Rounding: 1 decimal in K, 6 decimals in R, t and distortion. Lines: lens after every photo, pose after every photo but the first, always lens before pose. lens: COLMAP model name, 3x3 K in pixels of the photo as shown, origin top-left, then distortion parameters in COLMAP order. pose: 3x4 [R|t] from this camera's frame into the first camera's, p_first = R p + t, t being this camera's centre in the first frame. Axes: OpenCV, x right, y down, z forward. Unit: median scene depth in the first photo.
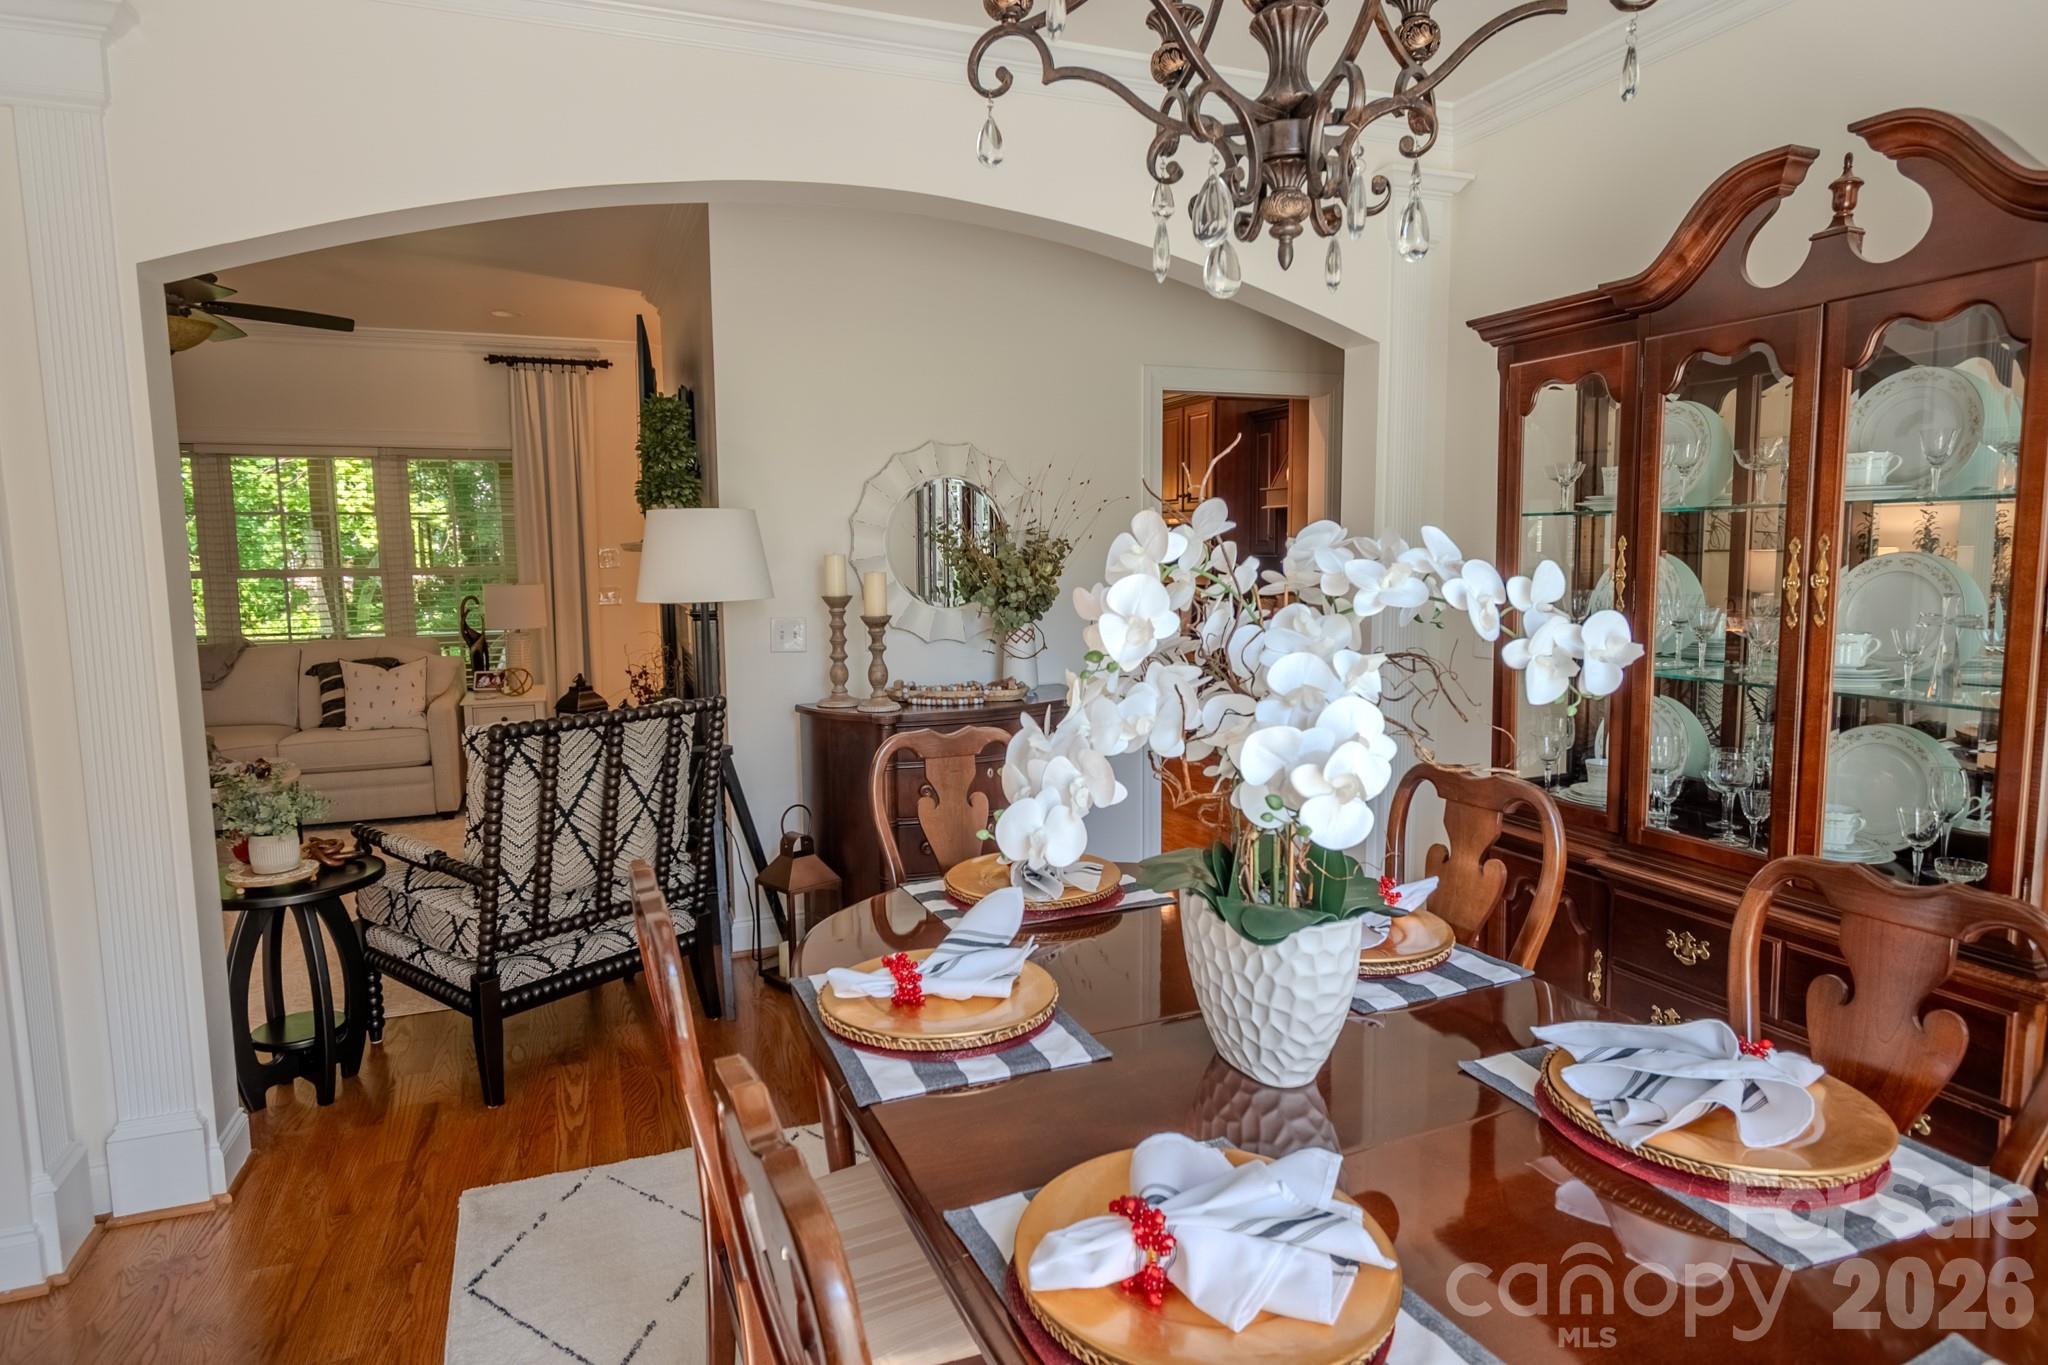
lens RADIAL K [[1155.8, 0, 1014.9], [0, 1155.8, 676.9], [0, 0, 1]] dist [0.005210, -0.003012]
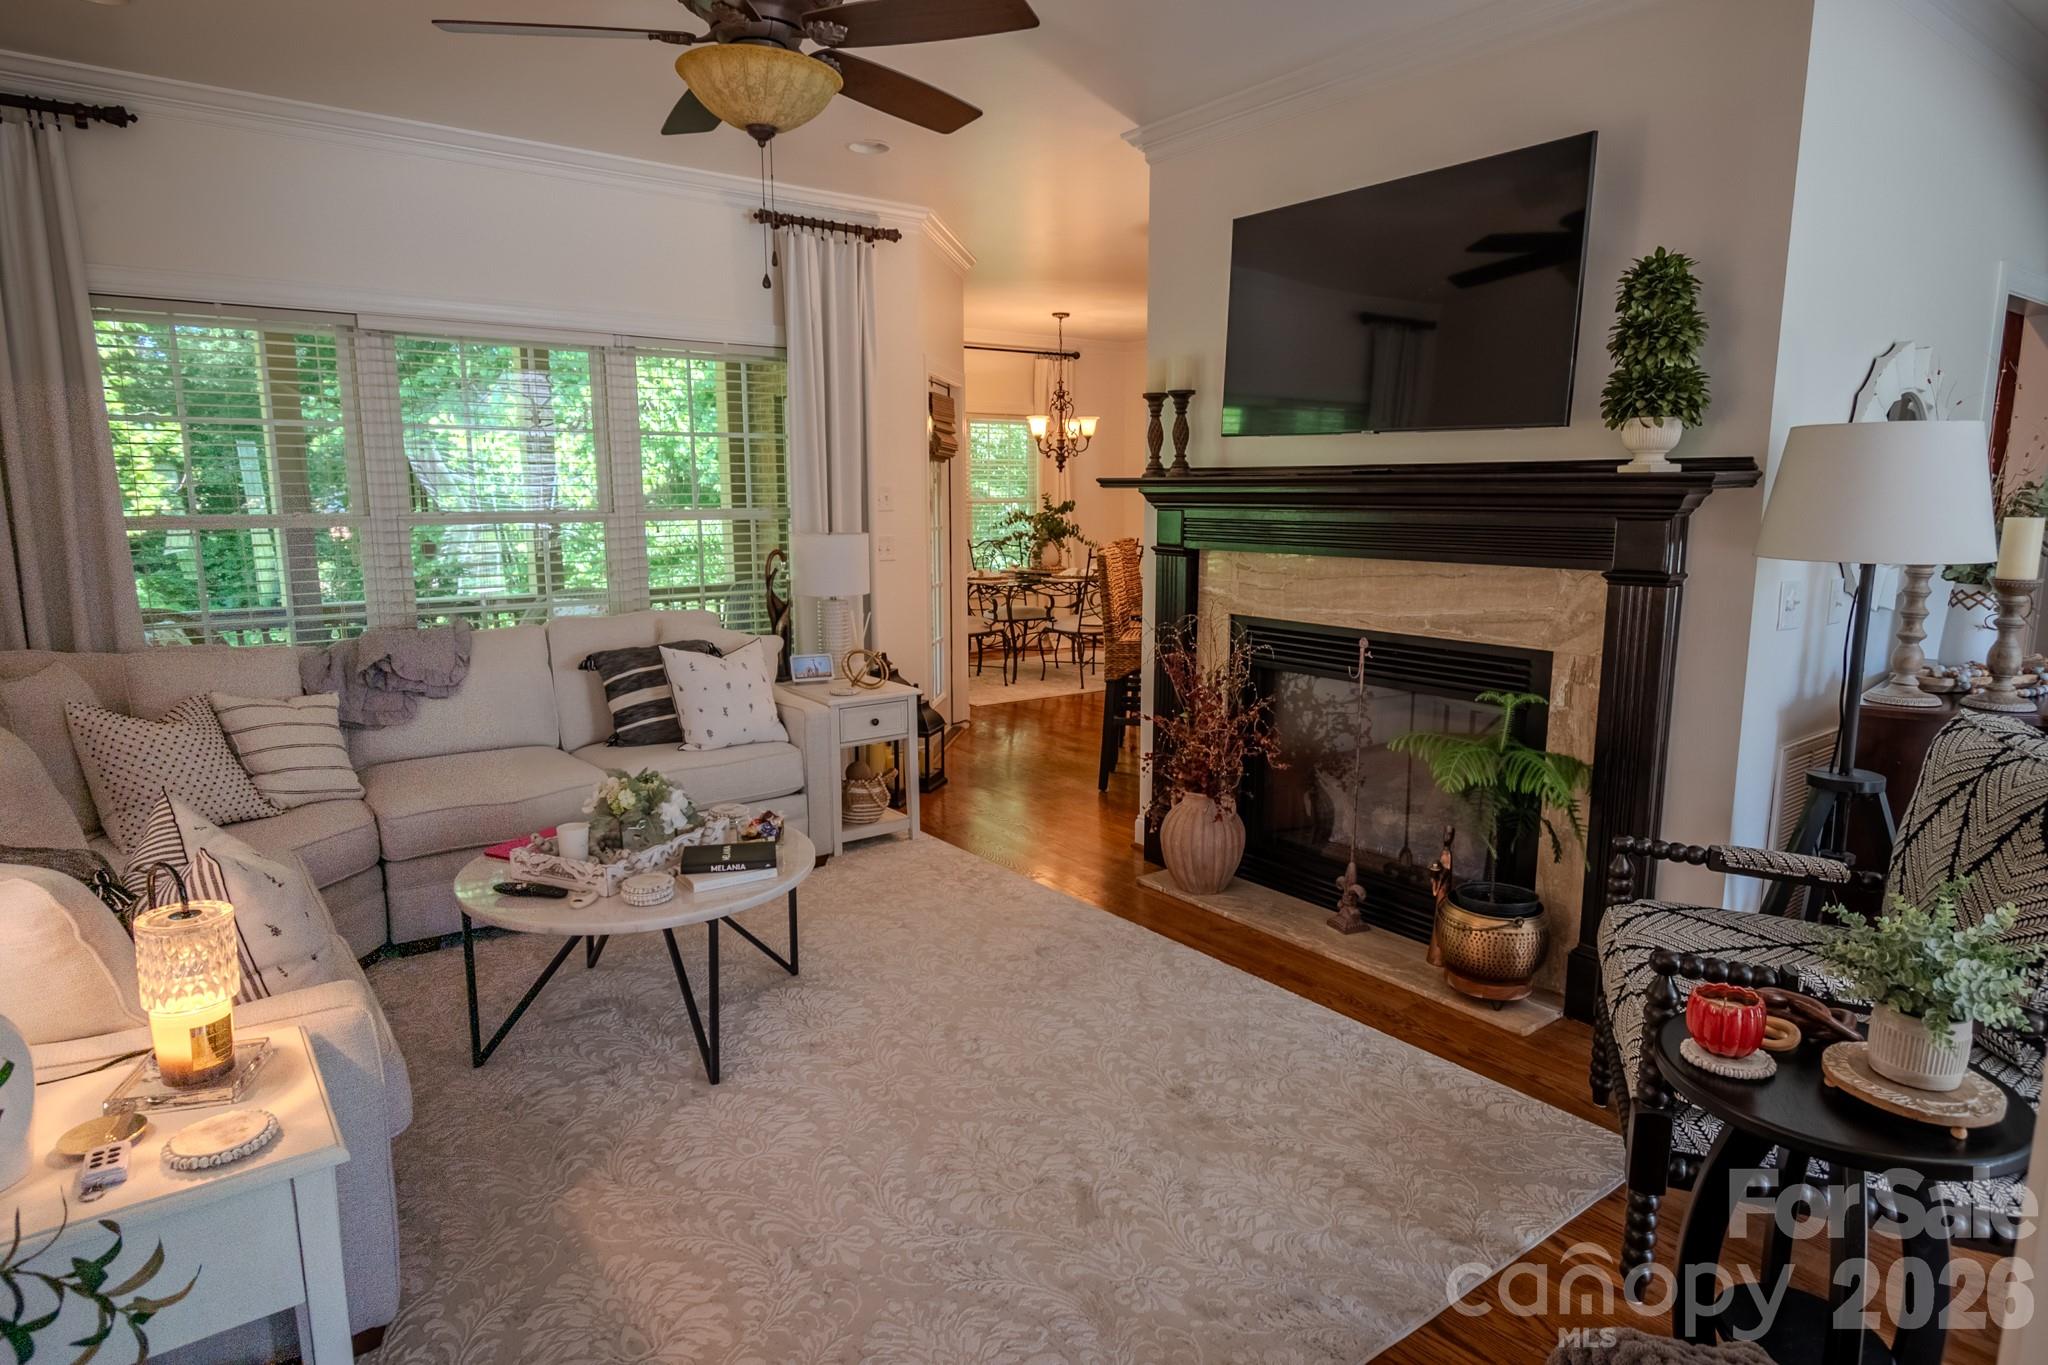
lens RADIAL K [[1155.8, 0, 1019.2], [0, 1155.8, 678.3], [0, 0, 1]] dist [0.005210, -0.003012]
pose [[0.959642, -0.036379, 0.278860, -0.566259], [0.023361, 0.998483, 0.049863, -0.024472], [-0.280251, -0.041336, 0.959036, 0.288776]]
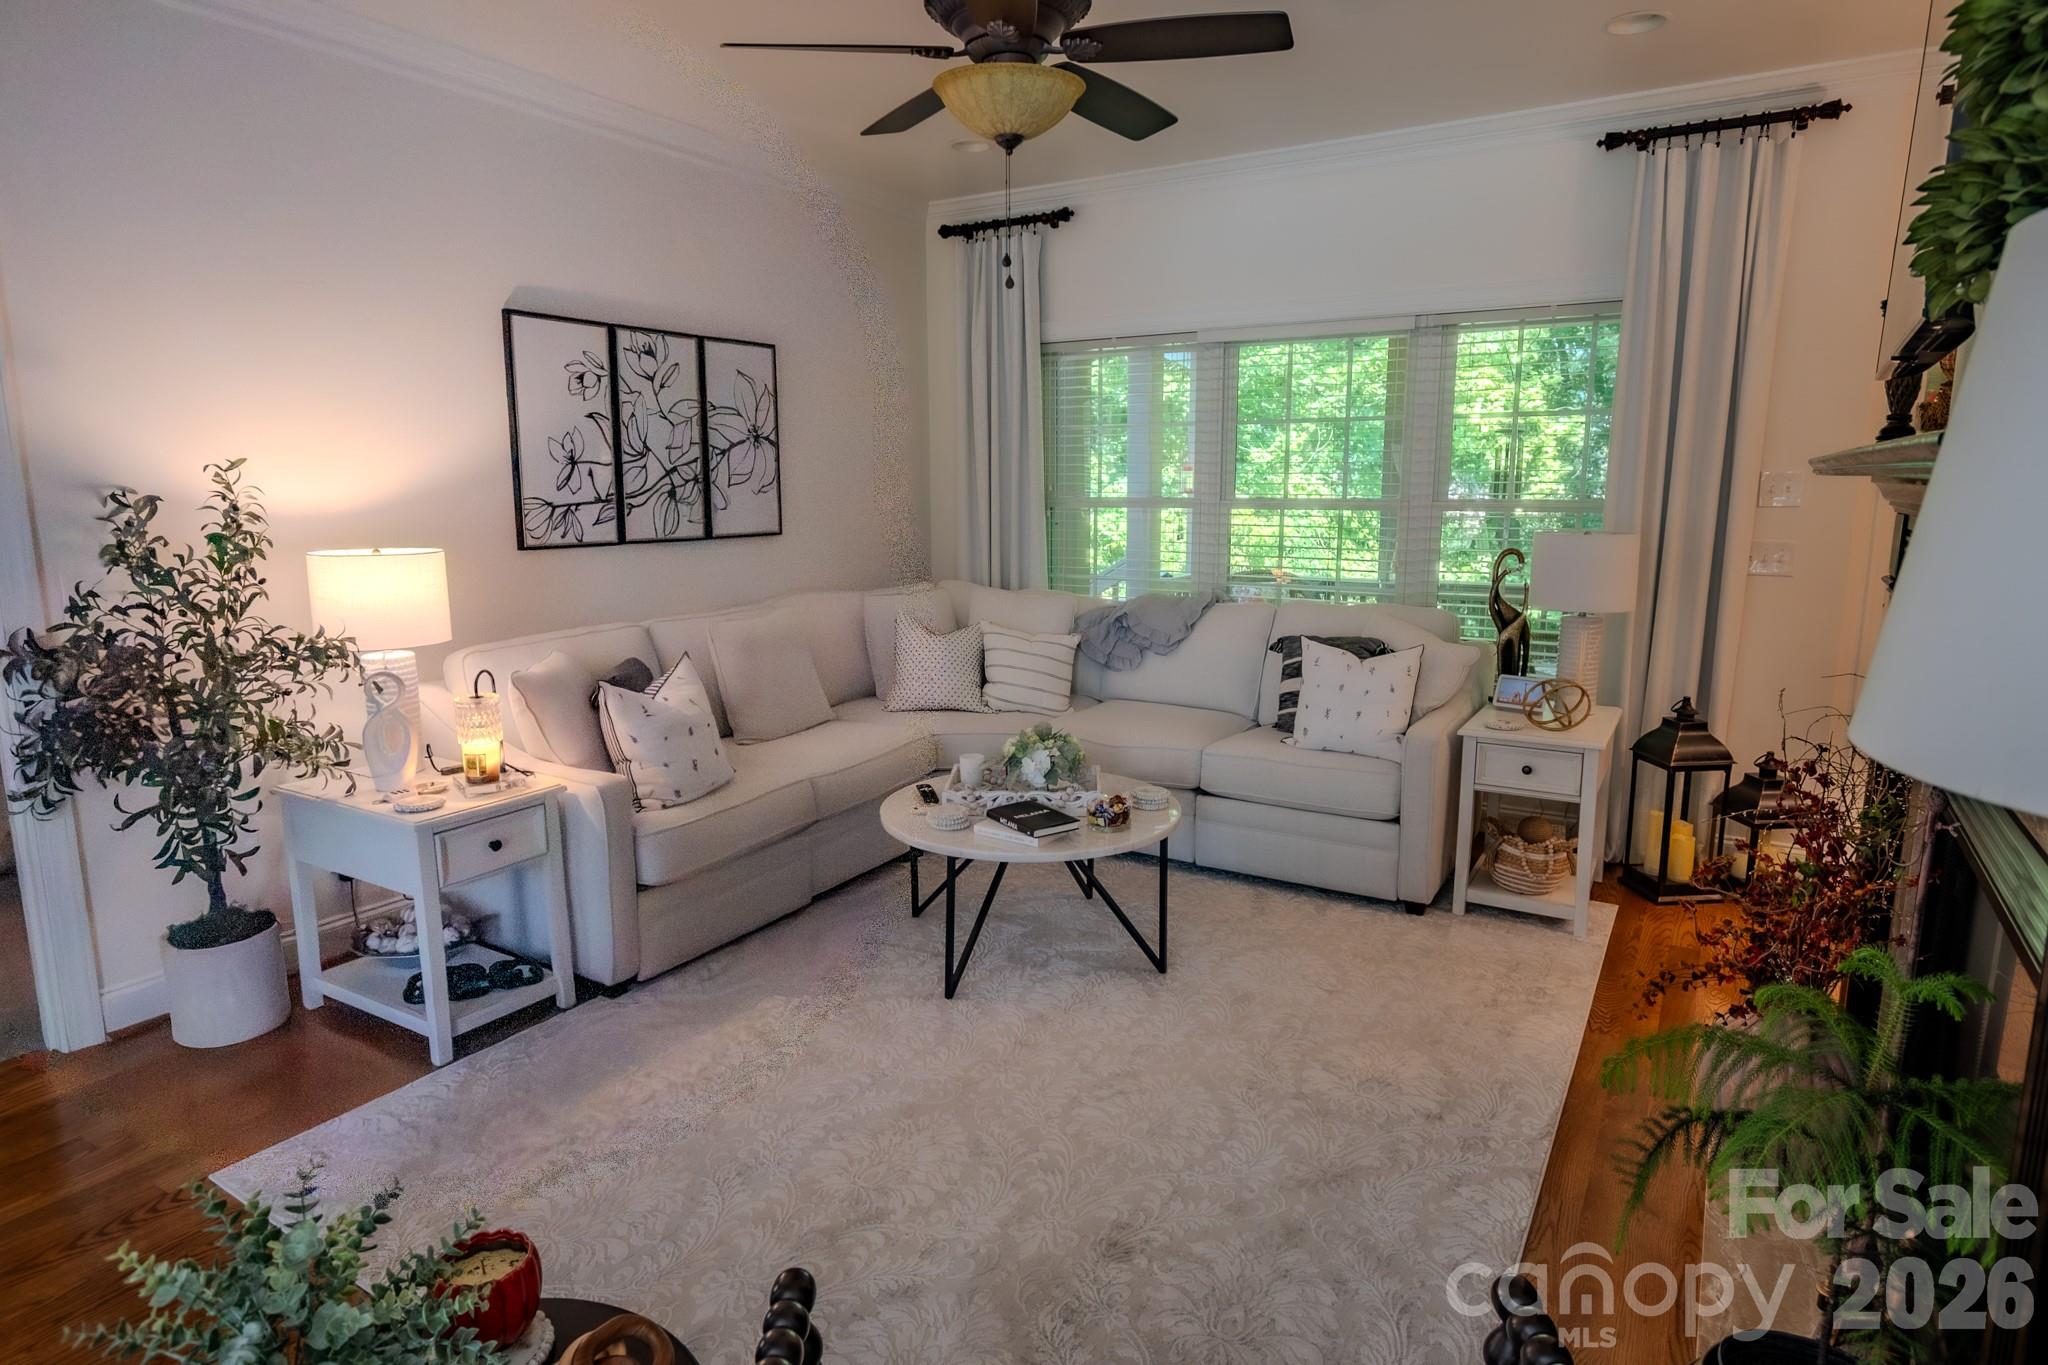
lens RADIAL K [[1155.8, 0, 1019.7], [0, 1155.8, 676.1], [0, 0, 1]] dist [0.005210, -0.003012]
pose [[0.606693, 0.142749, -0.782014, -0.154250], [-0.093206, 0.989733, 0.108356, -0.048765], [0.789453, 0.007150, 0.613770, 0.455718]]
